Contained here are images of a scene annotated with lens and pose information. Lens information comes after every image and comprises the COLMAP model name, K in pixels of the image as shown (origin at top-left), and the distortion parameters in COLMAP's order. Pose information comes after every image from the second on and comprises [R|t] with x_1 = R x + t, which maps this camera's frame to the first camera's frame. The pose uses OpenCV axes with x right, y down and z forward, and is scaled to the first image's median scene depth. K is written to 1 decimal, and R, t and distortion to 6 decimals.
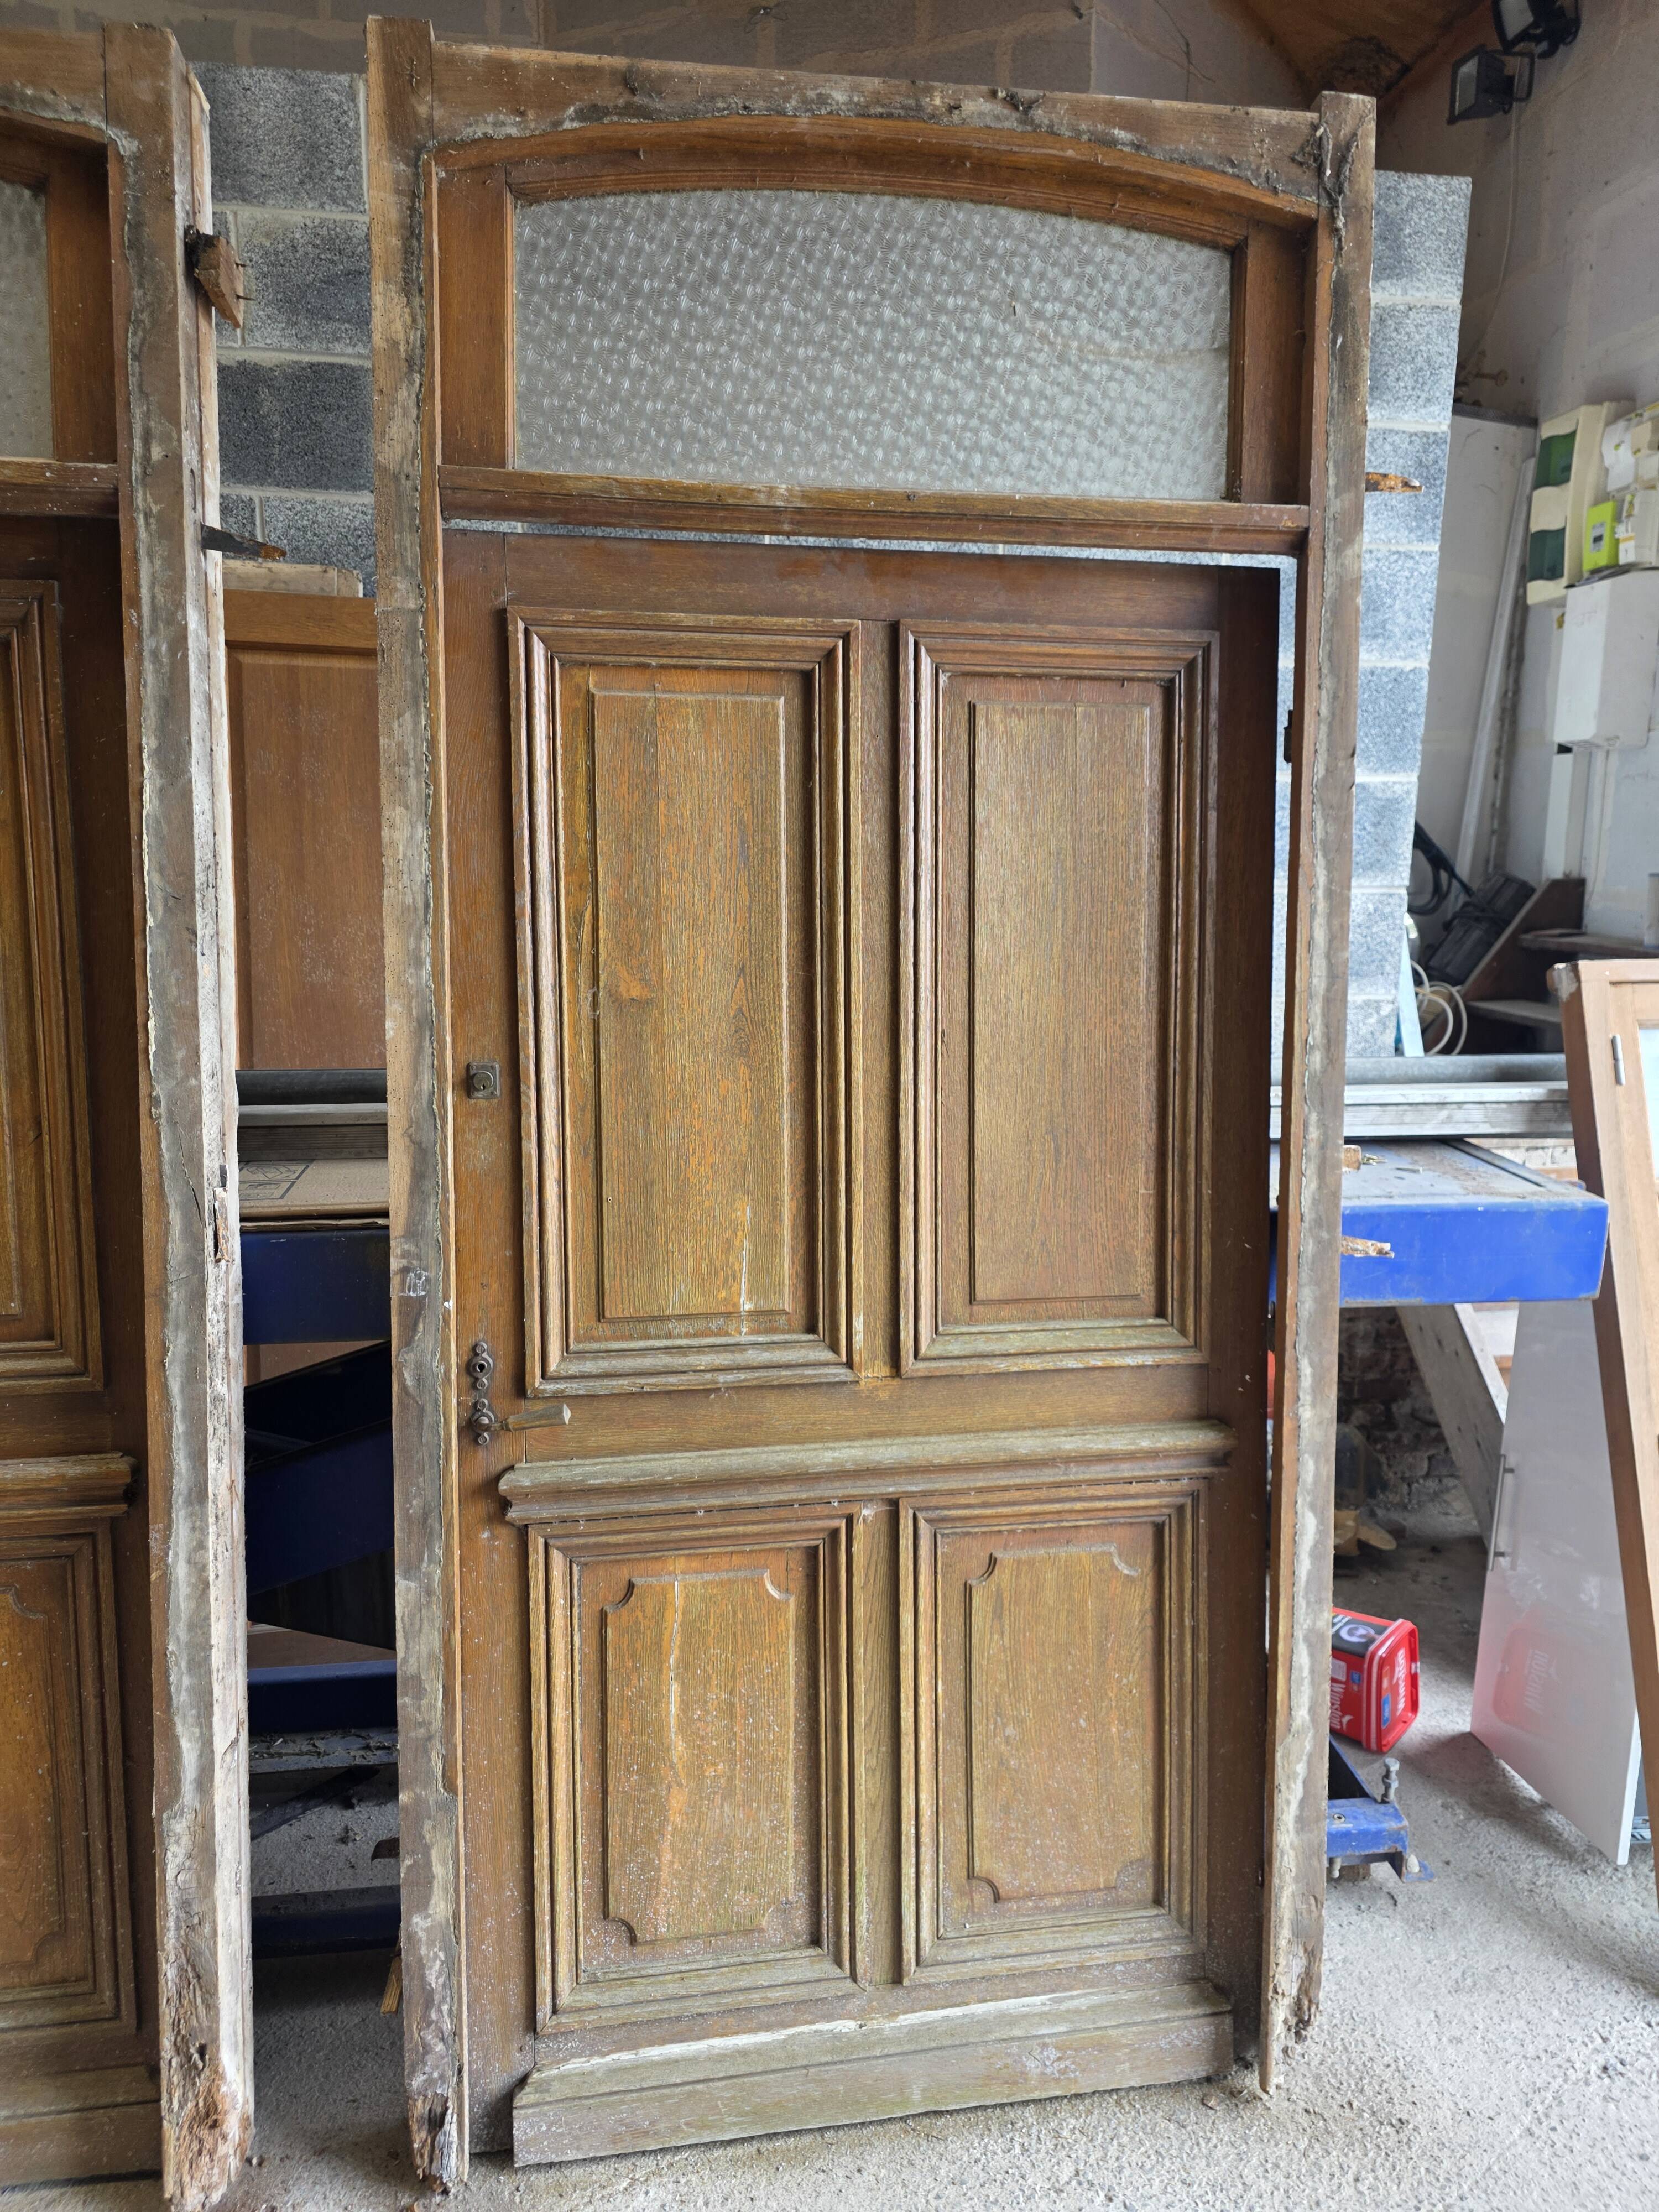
lens RADIAL K [[1496.0, 0, 849.9], [0, 1496.0, 1108.9], [0, 0, 1]] dist [0.026227, -0.020249]
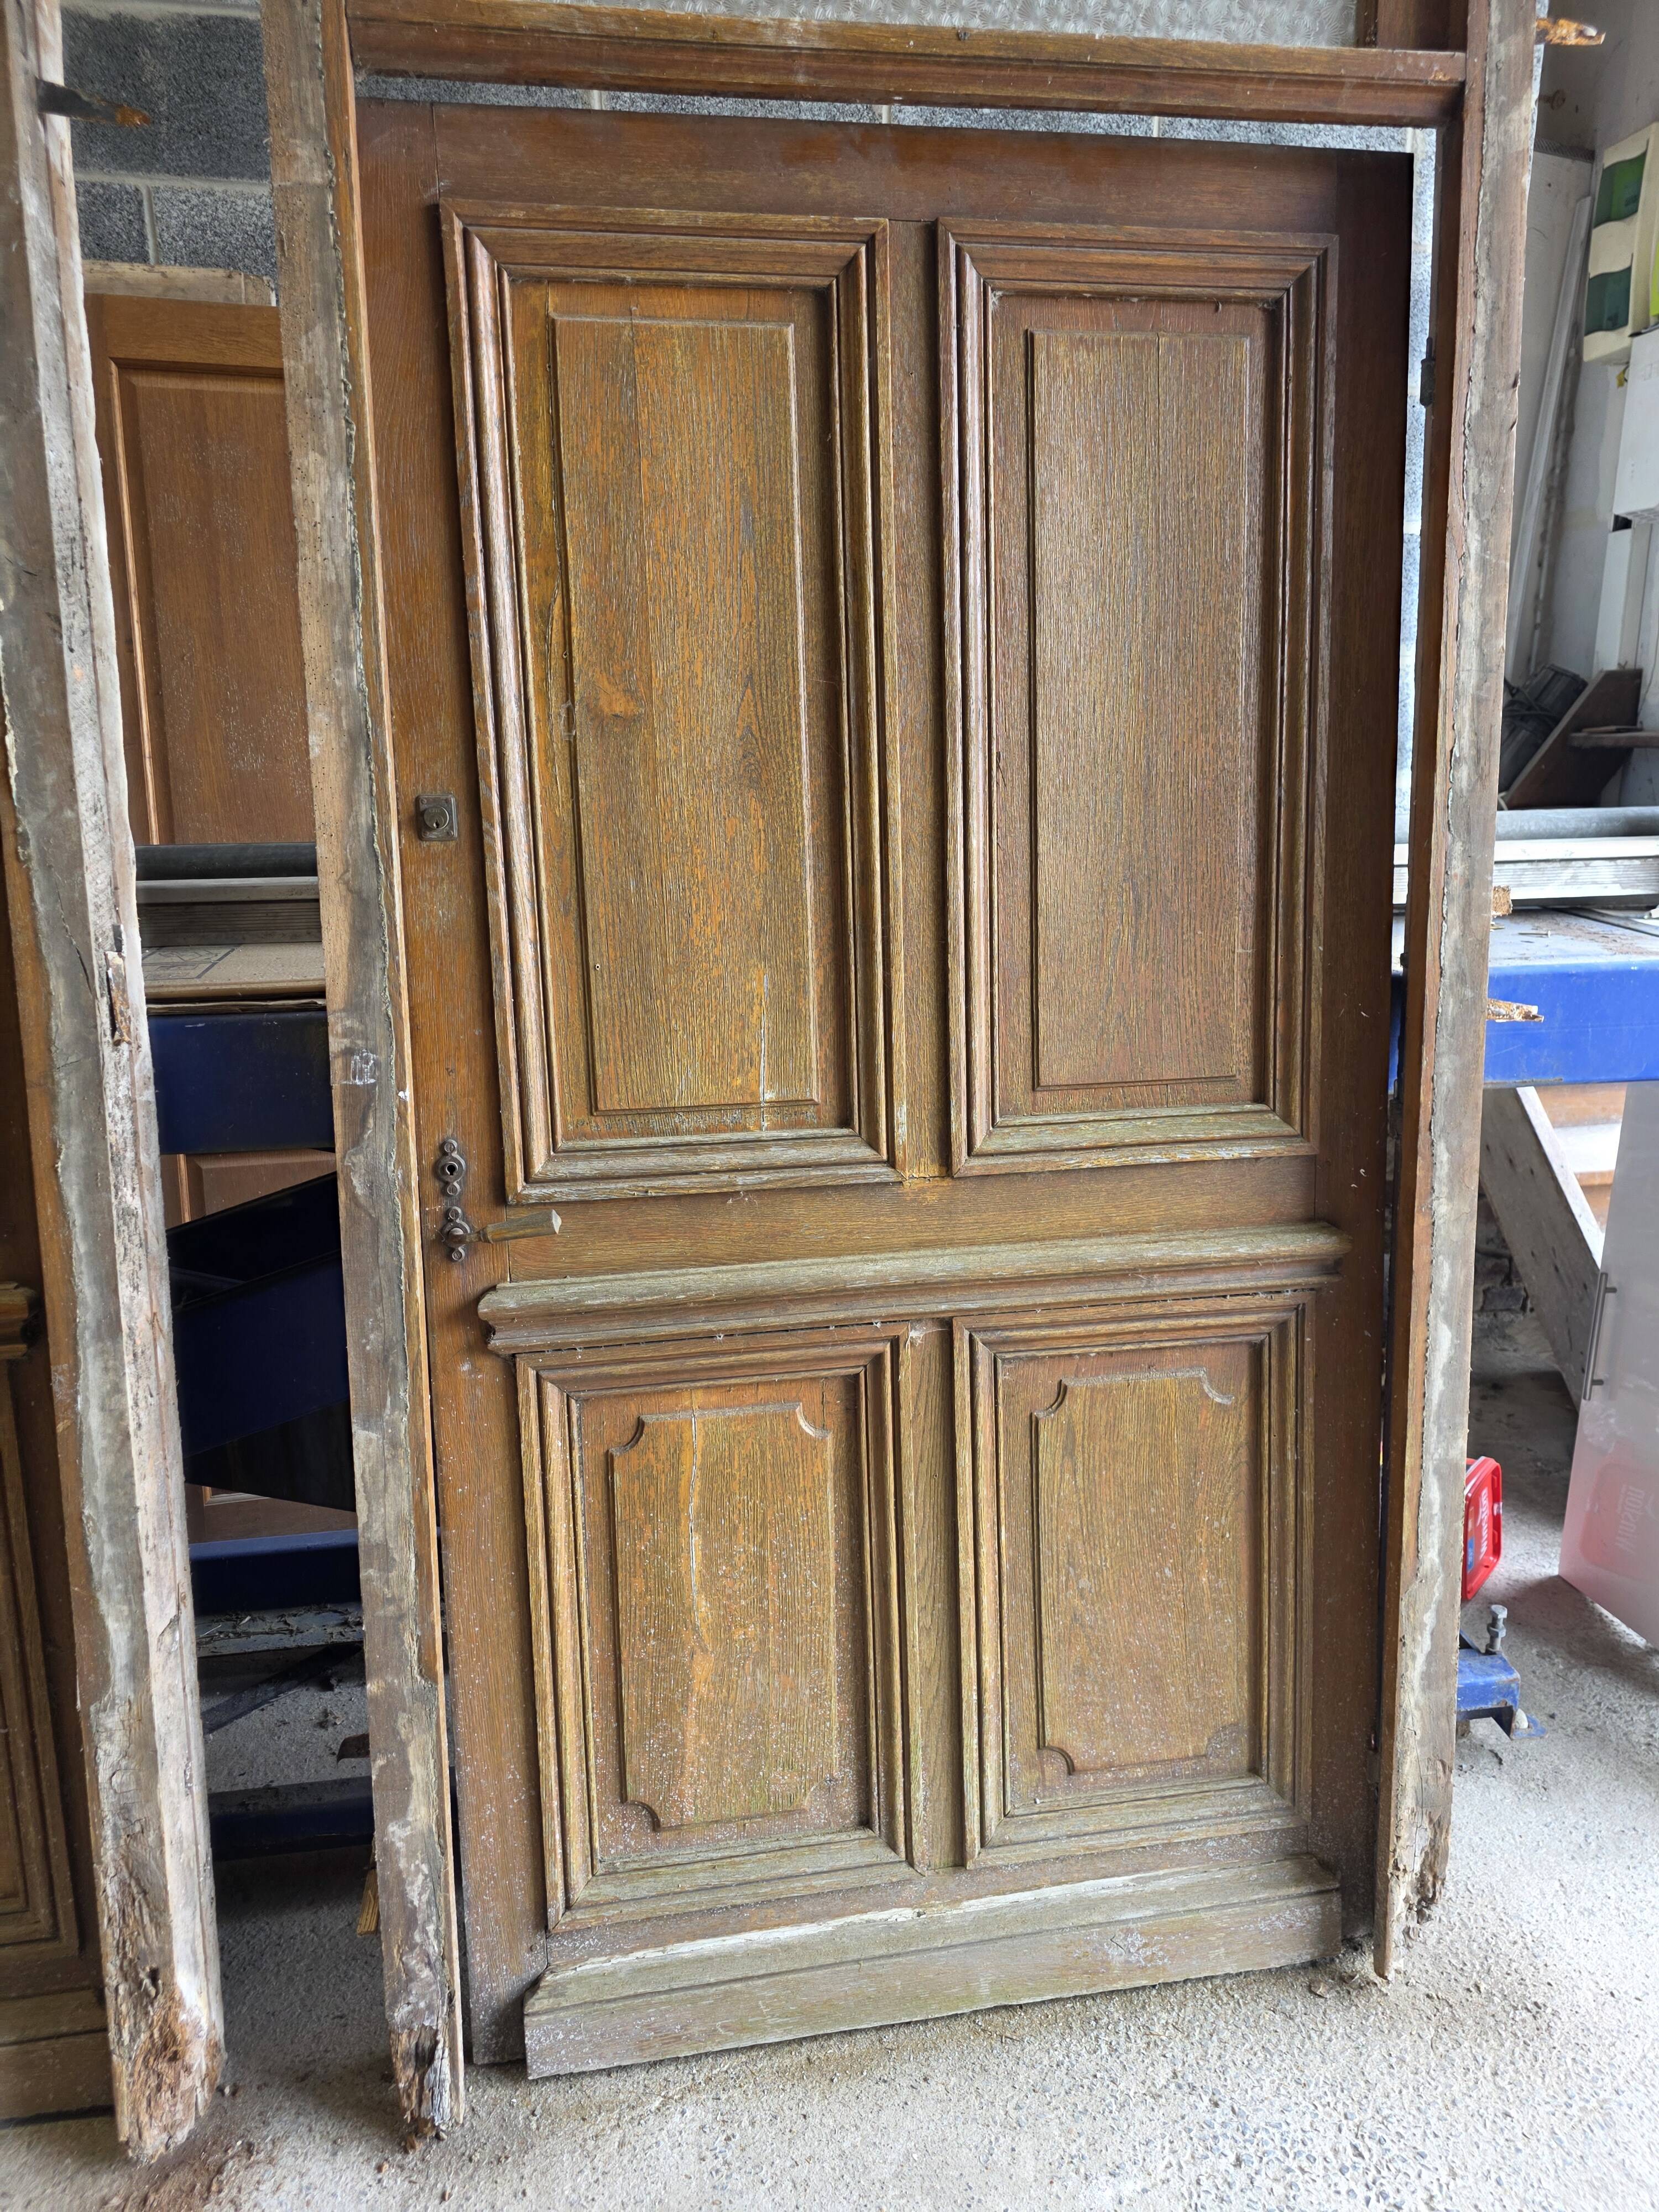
lens RADIAL K [[1483.9, 0, 820.4], [0, 1483.9, 1110.4], [0, 0, 1]] dist [0.034621, -0.025677]
pose [[0.999689, -0.024913, -0.001486, -0.037855], [0.024953, 0.996647, 0.077923, 0.074826], [-0.000460, -0.077936, 0.996958, 0.173157]]
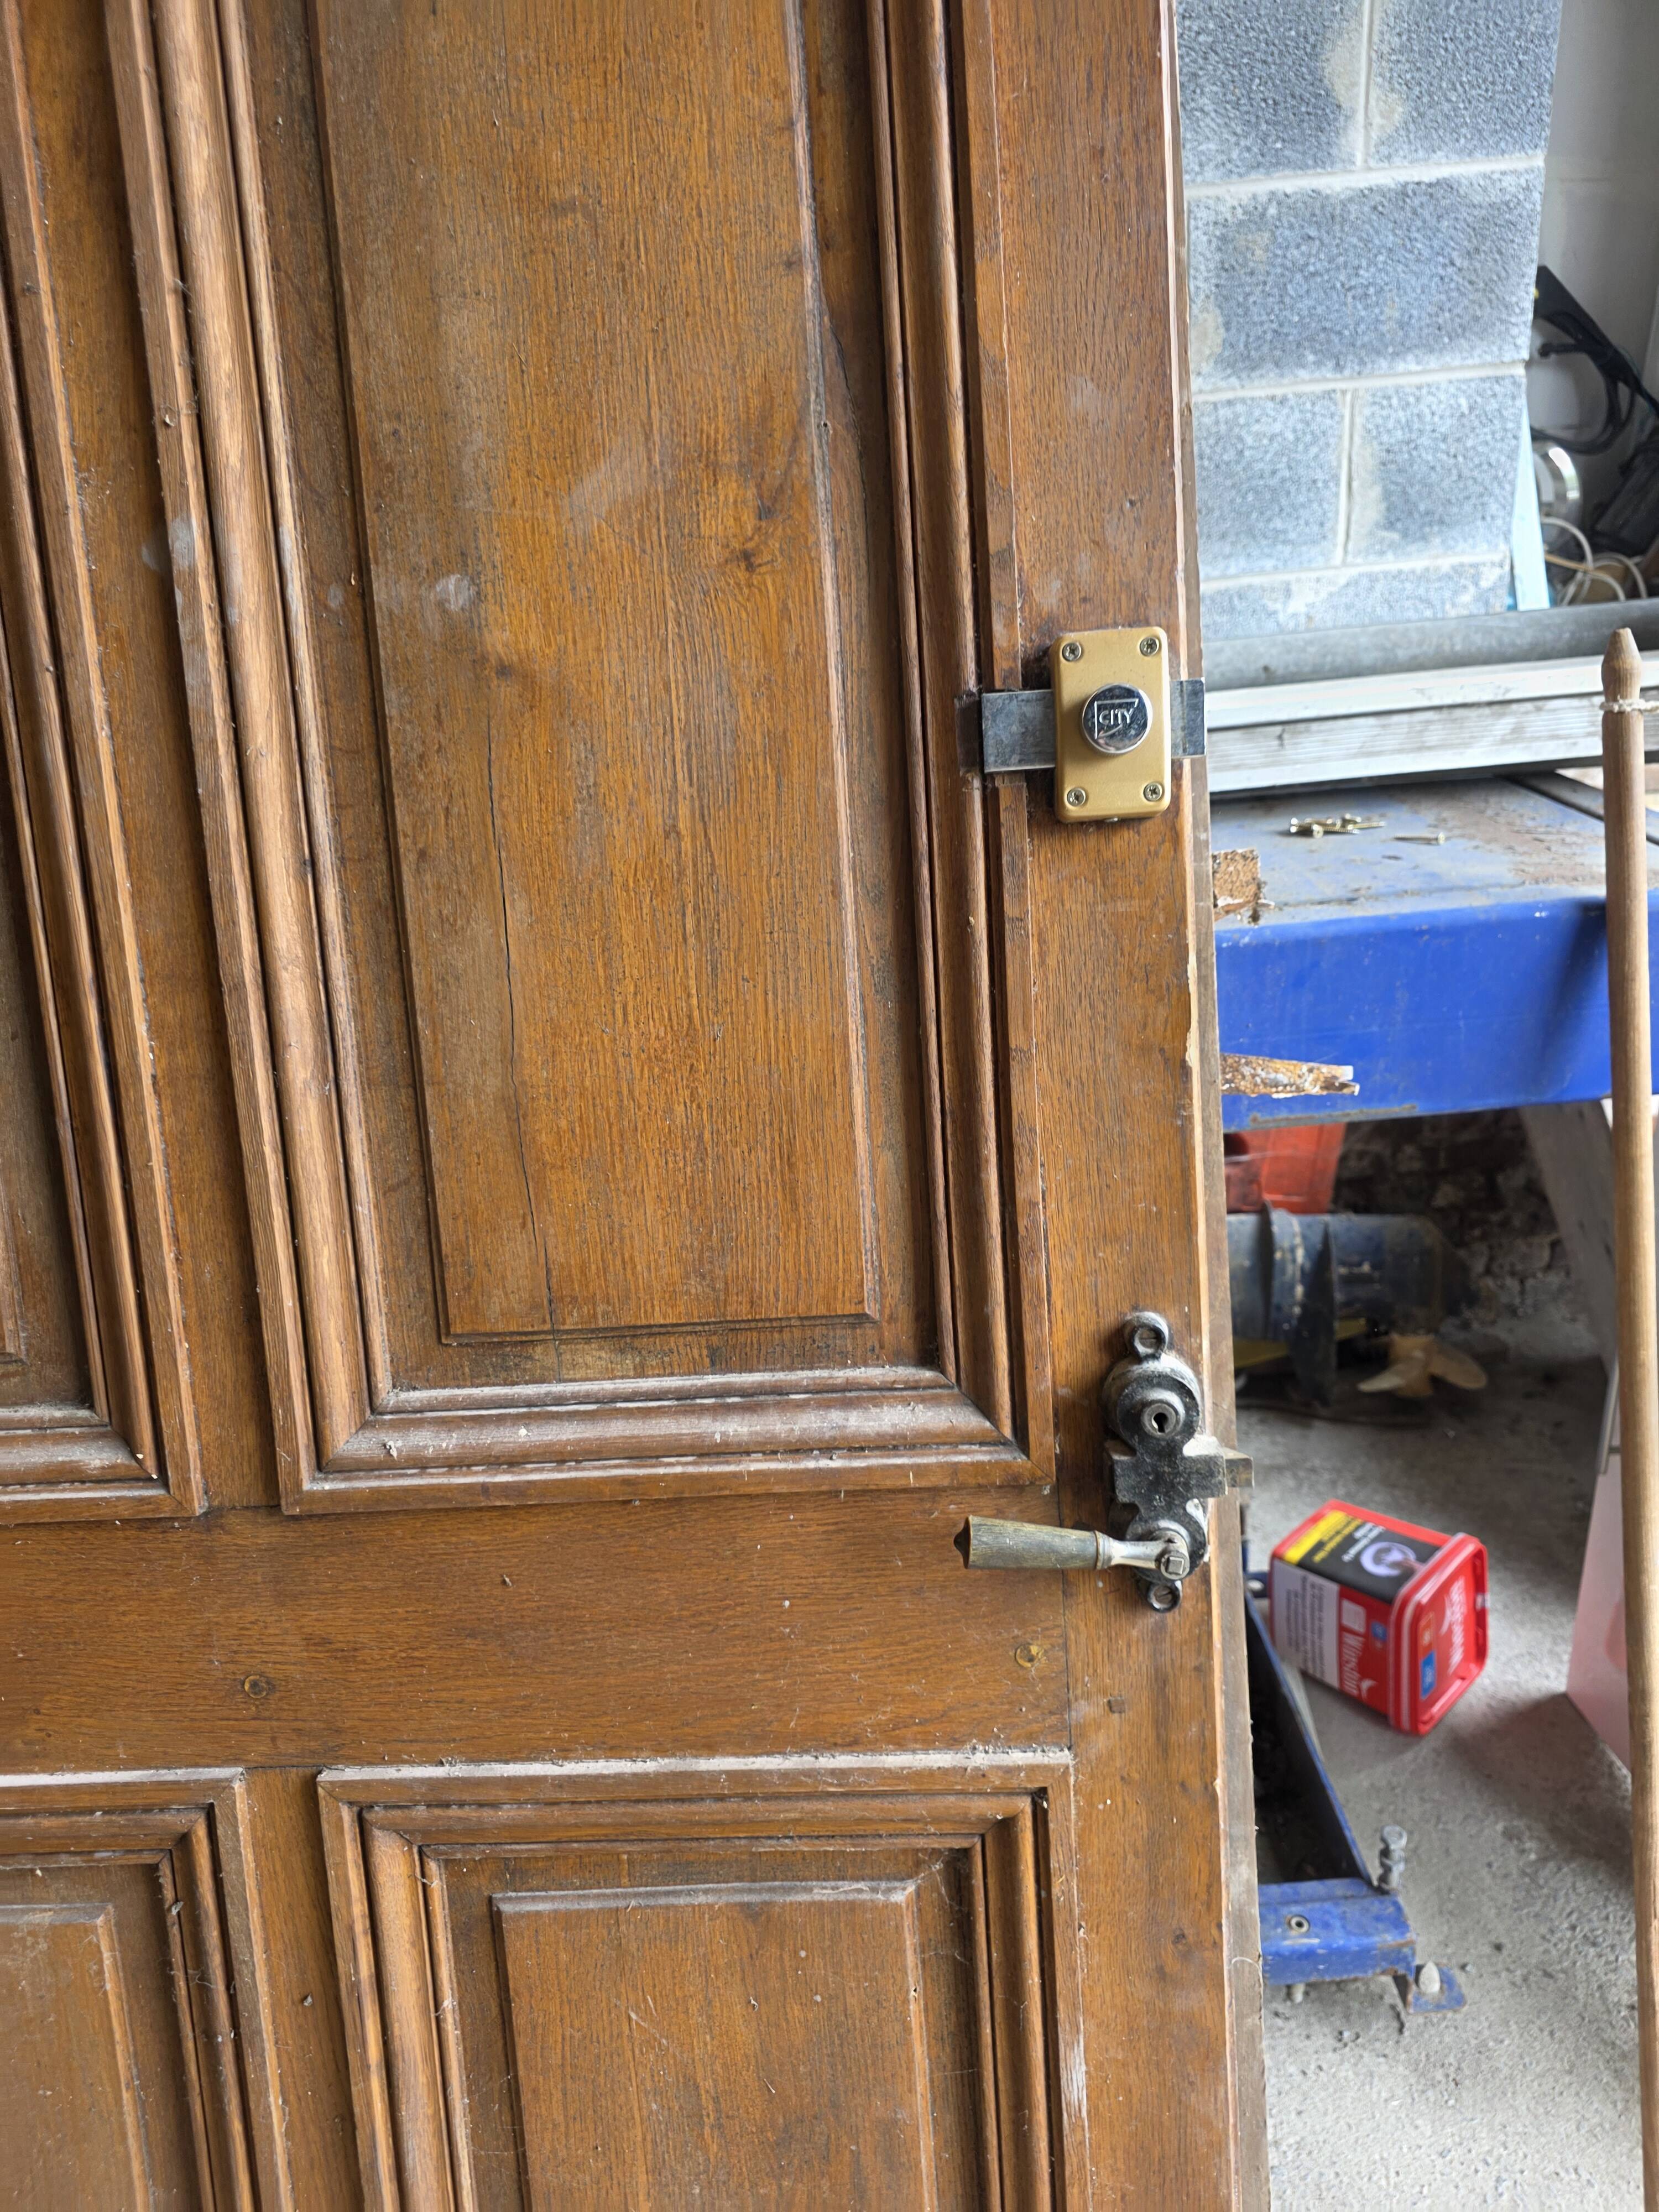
lens RADIAL K [[1496.0, 0, 826.6], [0, 1496.0, 1132.8], [0, 0, 1]] dist [0.026227, -0.020249]
pose [[0.989718, -0.047272, -0.134997, 0.276956], [0.074122, 0.976699, 0.201405, 0.023541], [0.122331, -0.209340, 0.970161, 0.535558]]
